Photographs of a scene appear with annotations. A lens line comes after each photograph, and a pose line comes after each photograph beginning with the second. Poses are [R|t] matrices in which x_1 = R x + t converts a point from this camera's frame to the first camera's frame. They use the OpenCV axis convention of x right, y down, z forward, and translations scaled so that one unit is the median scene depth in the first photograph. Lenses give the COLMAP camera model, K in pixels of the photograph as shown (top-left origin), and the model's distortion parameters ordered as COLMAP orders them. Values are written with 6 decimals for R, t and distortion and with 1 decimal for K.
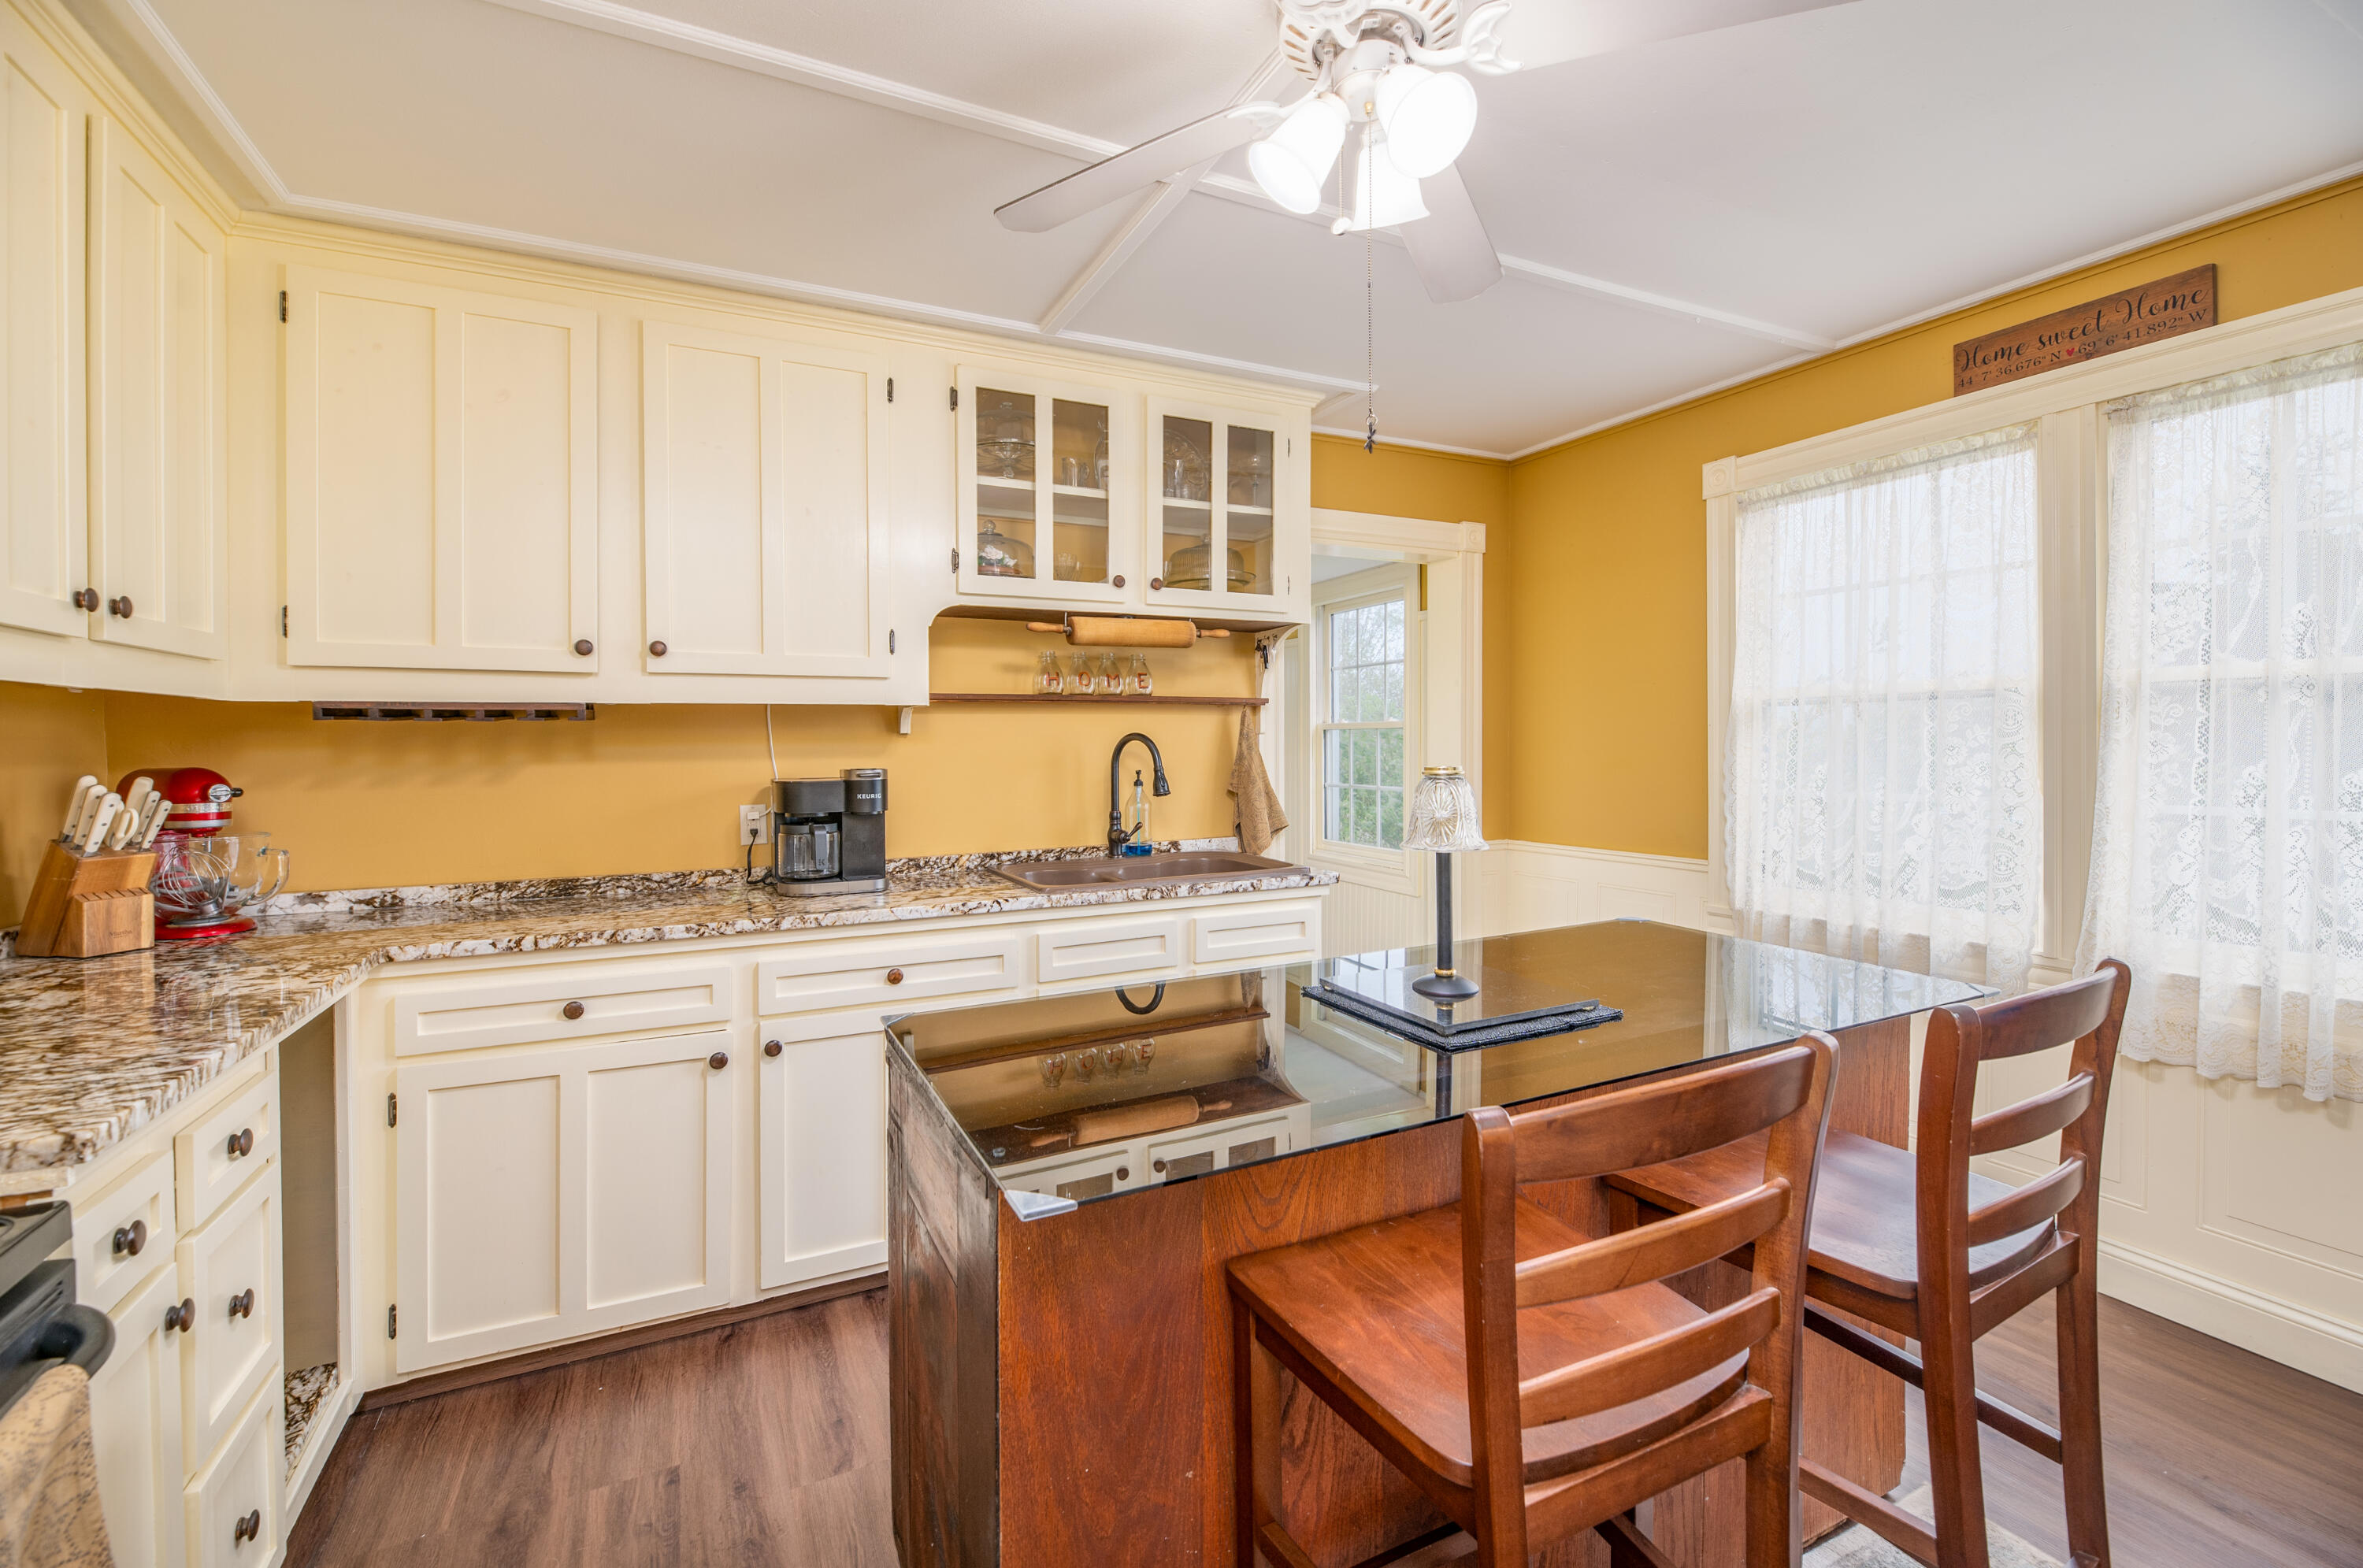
lens RADIAL K [[994.5, 0, 1175.4], [0, 994.5, 750.0], [0, 0, 1]] dist [-0.007724, -0.000931]
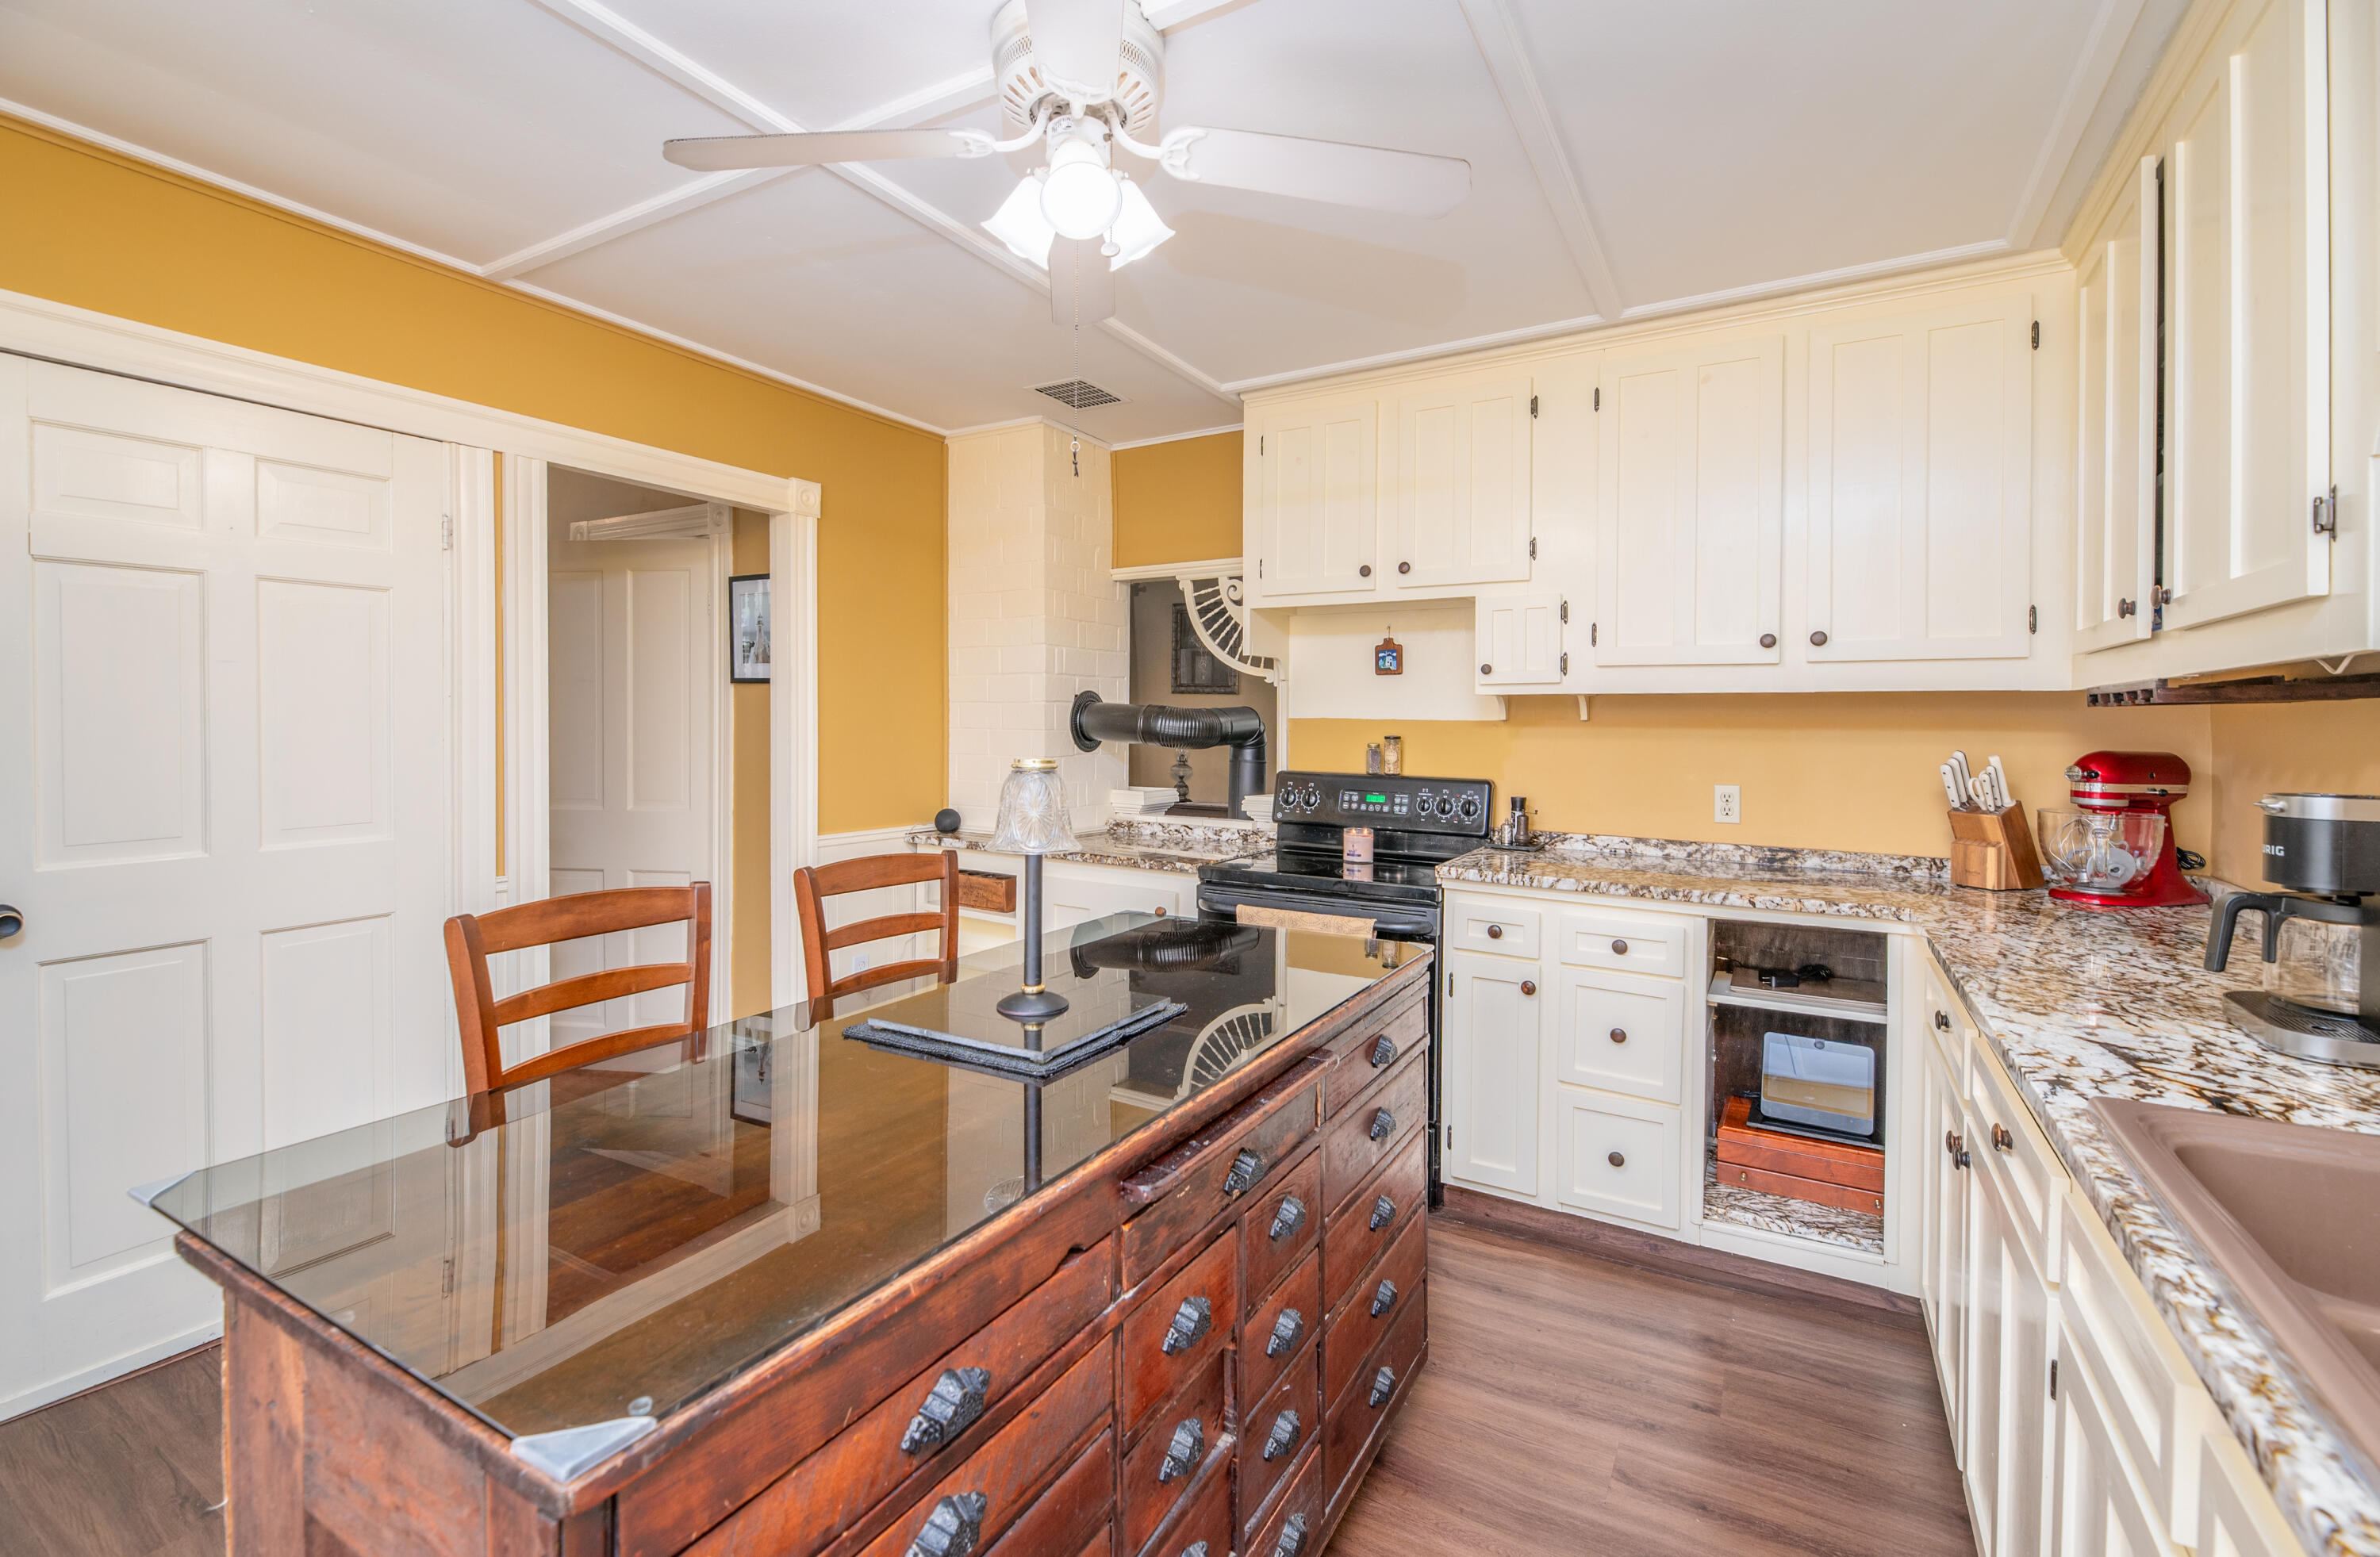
lens RADIAL K [[1027.9, 0, 1192.2], [0, 1027.9, 721.0], [0, 0, 1]] dist [0.000414, -0.000078]
pose [[-0.828809, 0.002067, -0.559528, 0.487710], [-0.005929, 0.999905, 0.012476, -0.023405], [0.559501, 0.013658, -0.828717, 1.356993]]
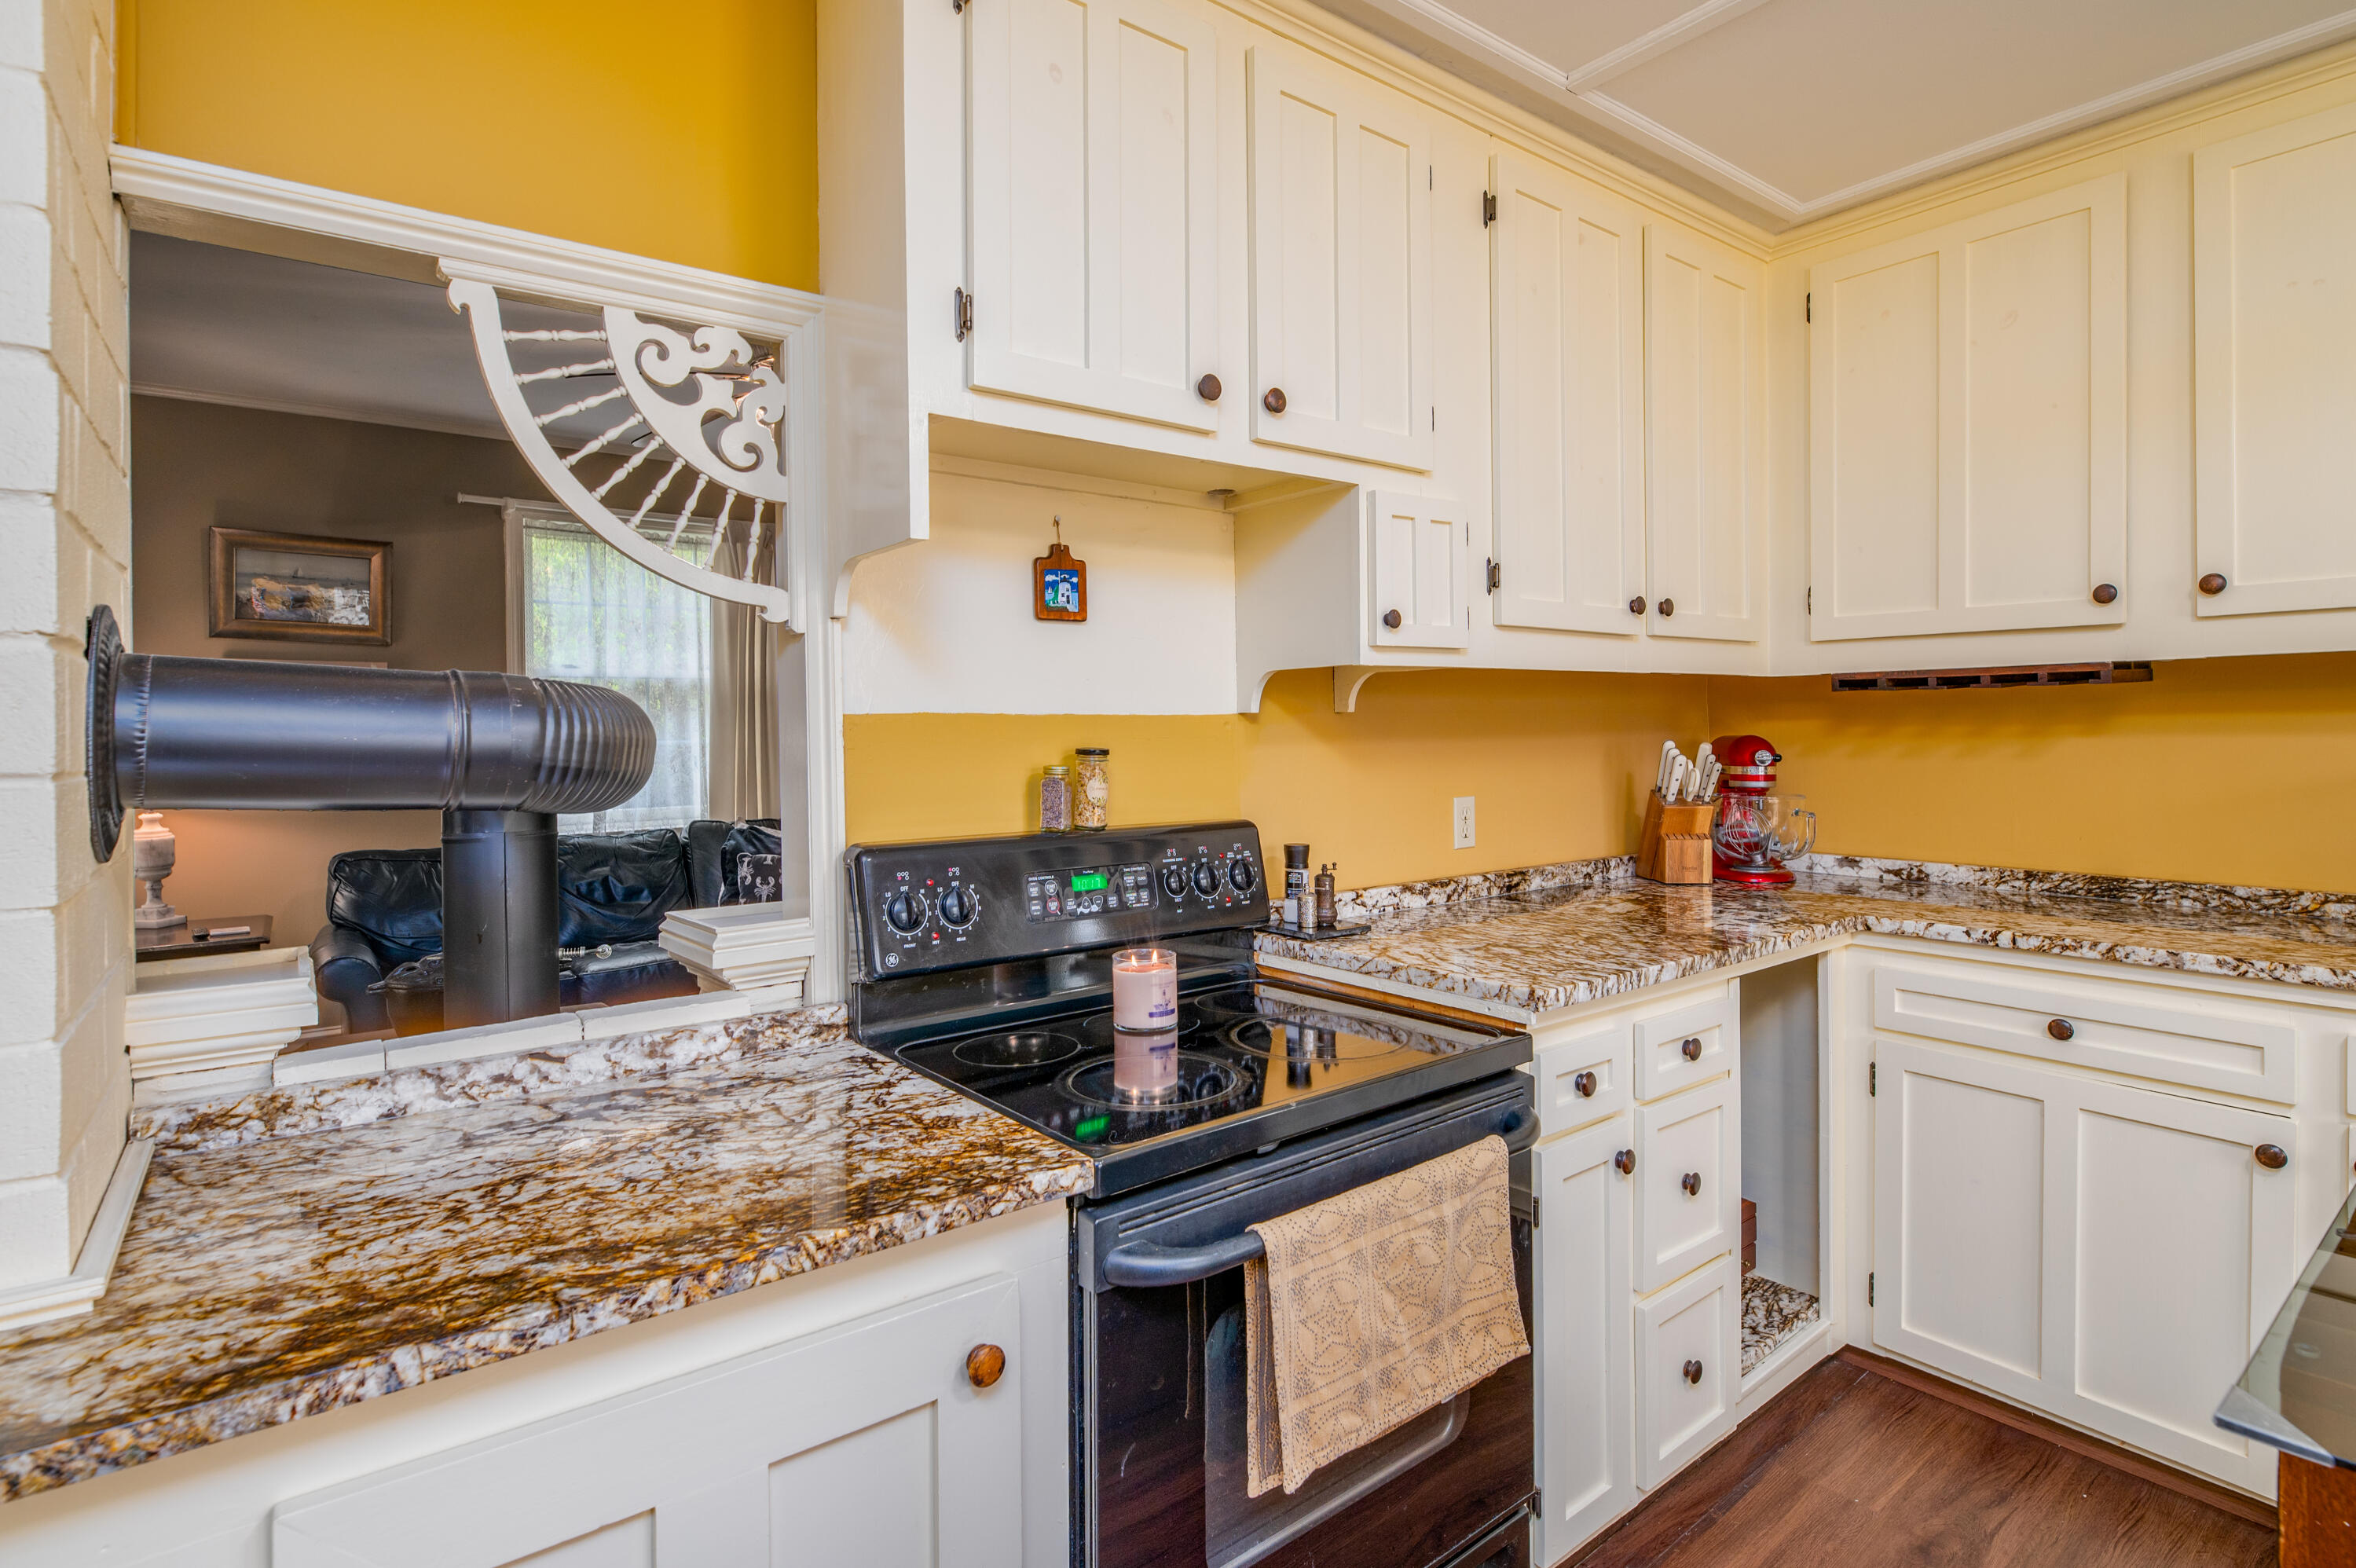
lens RADIAL K [[1159.3, 0, 1180.6], [0, 1159.3, 729.4], [0, 0, 1]] dist [-0.000132, -0.000452]
pose [[0.207622, 0.008330, -0.978174, 0.192388], [0.003177, 0.999953, 0.009190, -0.003516], [0.978204, -0.005016, 0.207585, 0.063213]]
